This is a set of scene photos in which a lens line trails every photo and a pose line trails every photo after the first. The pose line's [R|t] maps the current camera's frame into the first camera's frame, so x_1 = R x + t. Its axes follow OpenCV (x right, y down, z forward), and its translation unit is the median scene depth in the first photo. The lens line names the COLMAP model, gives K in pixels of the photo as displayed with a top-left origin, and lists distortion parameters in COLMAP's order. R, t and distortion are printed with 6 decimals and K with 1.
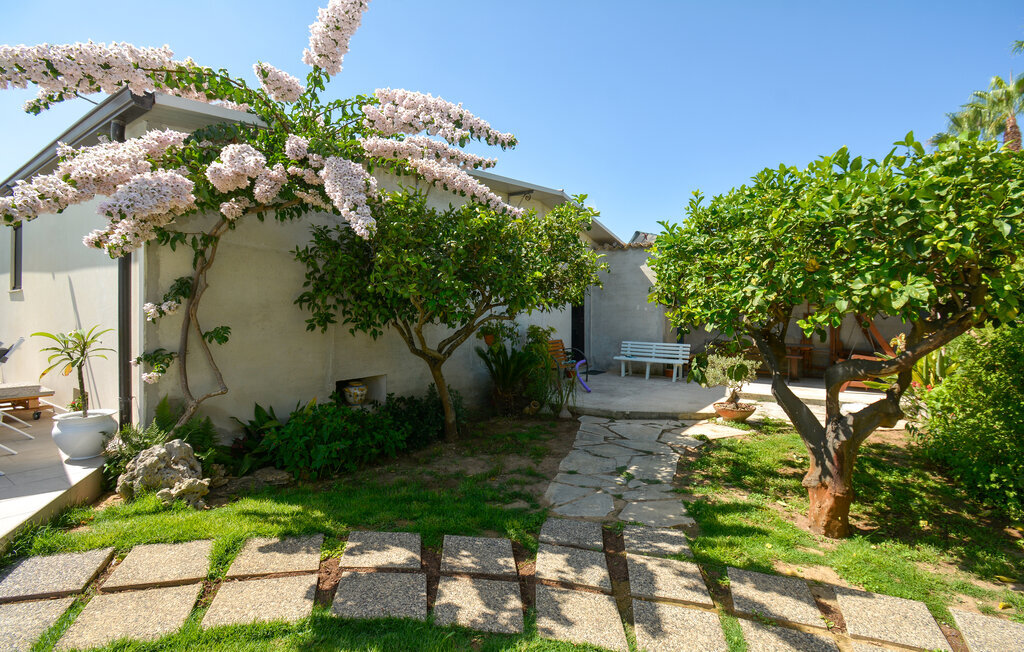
lens RADIAL K [[458.5, 0, 502.8], [0, 458.5, 324.9], [0, 0, 1]] dist [0.000760, -0.016254]
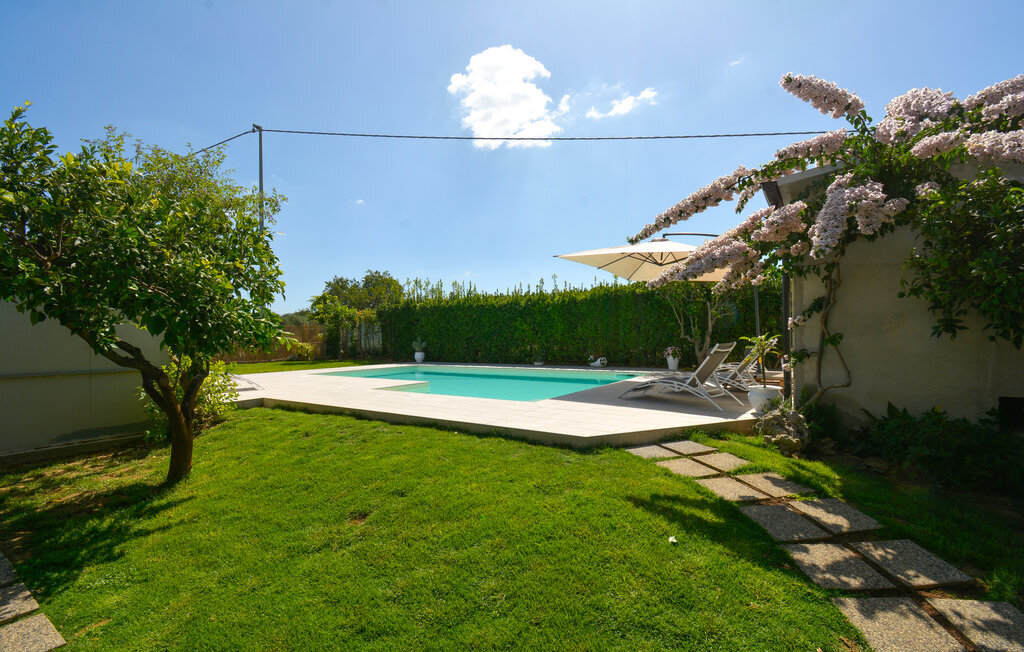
lens RADIAL K [[458.5, 0, 502.8], [0, 458.5, 324.9], [0, 0, 1]] dist [0.000760, -0.016254]
pose [[-0.057711, -0.024104, -0.998042, 0.986134], [-0.007065, 0.999693, -0.023735, 0.025274], [0.998308, 0.005682, -0.057864, 0.193291]]
